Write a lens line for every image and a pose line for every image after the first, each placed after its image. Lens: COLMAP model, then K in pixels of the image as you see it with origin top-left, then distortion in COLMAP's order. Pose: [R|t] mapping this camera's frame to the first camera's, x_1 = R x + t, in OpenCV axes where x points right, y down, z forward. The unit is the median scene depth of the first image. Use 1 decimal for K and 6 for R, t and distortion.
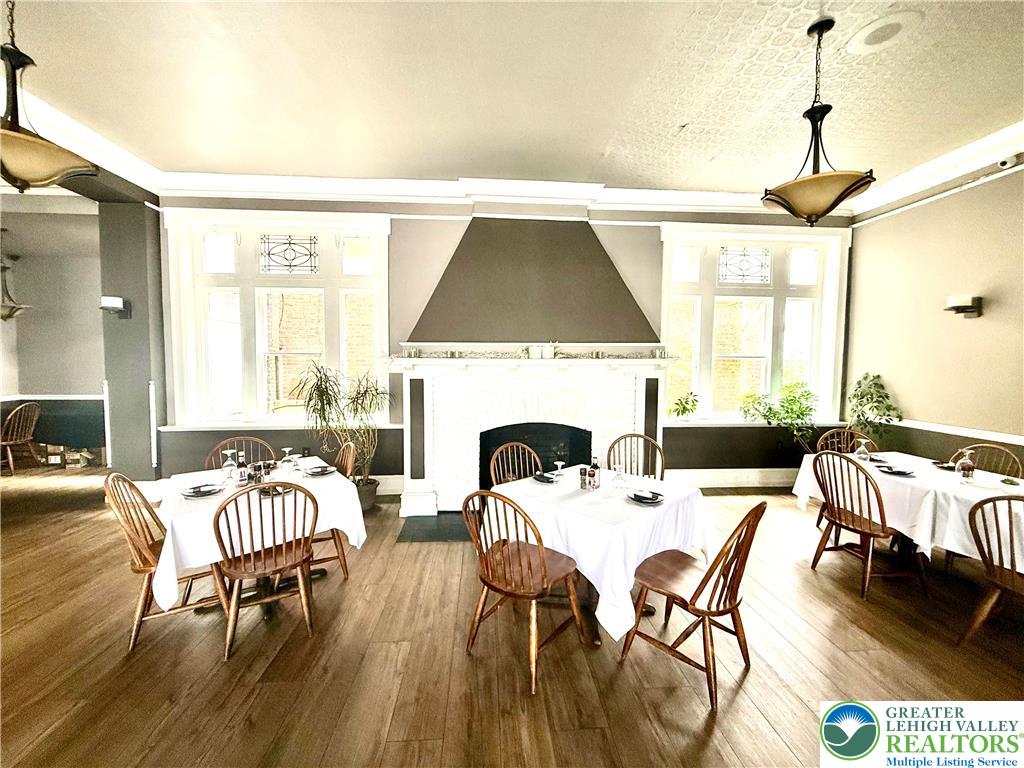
lens RADIAL K [[406.5, 0, 512.0], [0, 406.5, 384.0], [0, 0, 1]] dist [-0.001499, -0.000224]
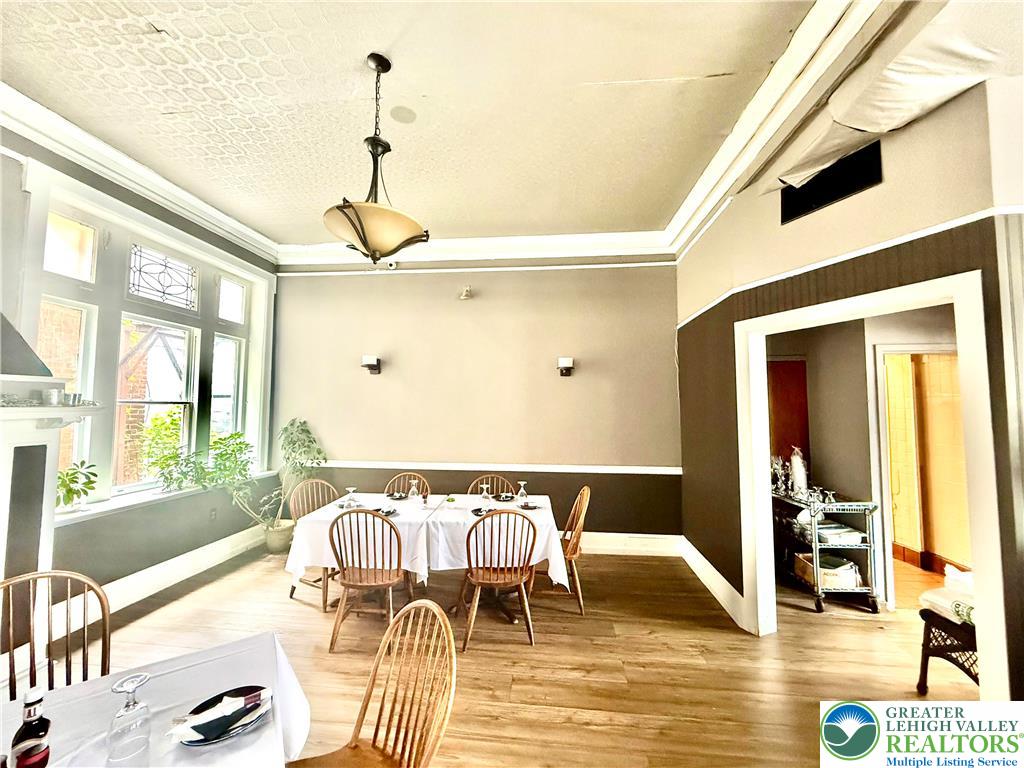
lens RADIAL K [[406.5, 0, 512.0], [0, 406.5, 384.0], [0, 0, 1]] dist [-0.001499, -0.000224]
pose [[0.172895, 0.052481, 0.983541, -0.045117], [0.052505, 0.996668, -0.062411, -0.025232], [-0.983540, 0.062431, 0.169563, 0.307285]]
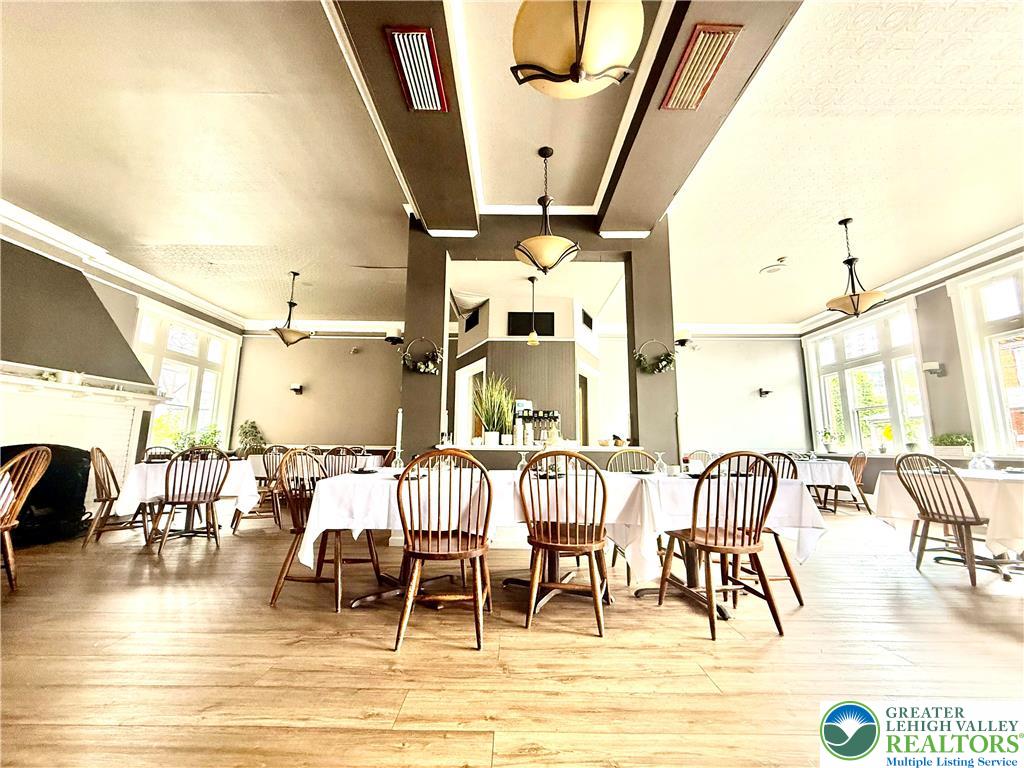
lens RADIAL K [[406.5, 0, 512.0], [0, 406.5, 384.0], [0, 0, 1]] dist [-0.001499, -0.000224]
pose [[0.076736, 0.148135, 0.985986, -0.845199], [0.045515, 0.987350, -0.151882, 0.147216], [-0.996012, 0.056532, 0.069023, -0.279563]]
